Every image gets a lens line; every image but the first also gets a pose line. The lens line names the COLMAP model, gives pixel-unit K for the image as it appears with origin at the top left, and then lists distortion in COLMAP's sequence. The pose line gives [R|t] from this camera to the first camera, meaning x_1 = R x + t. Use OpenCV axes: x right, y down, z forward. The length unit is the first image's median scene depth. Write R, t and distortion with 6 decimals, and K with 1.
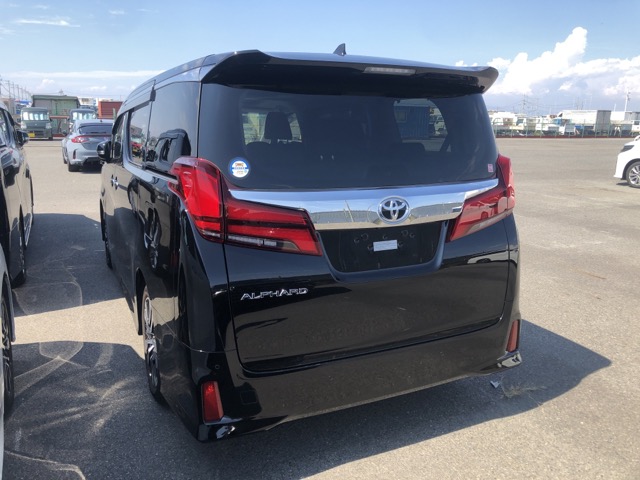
lens RADIAL K [[524.3, 0, 316.0], [0, 524.3, 242.9], [0, 0, 1]] dist [0.013831, -0.004313]
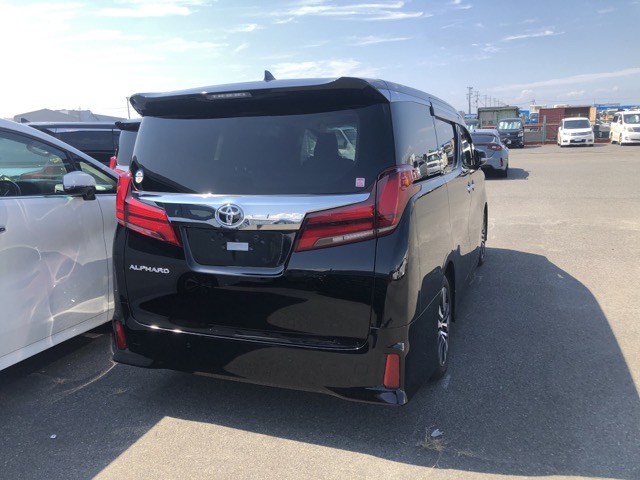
lens RADIAL K [[527.9, 0, 320.0], [0, 527.9, 240.0], [0, 0, 1]] dist [0.011020, 0.005398]
pose [[0.683796, 0.105526, -0.722002, 1.099581], [-0.119174, 0.992352, 0.032172, -0.068206], [0.719875, 0.064044, 0.691143, 0.333892]]
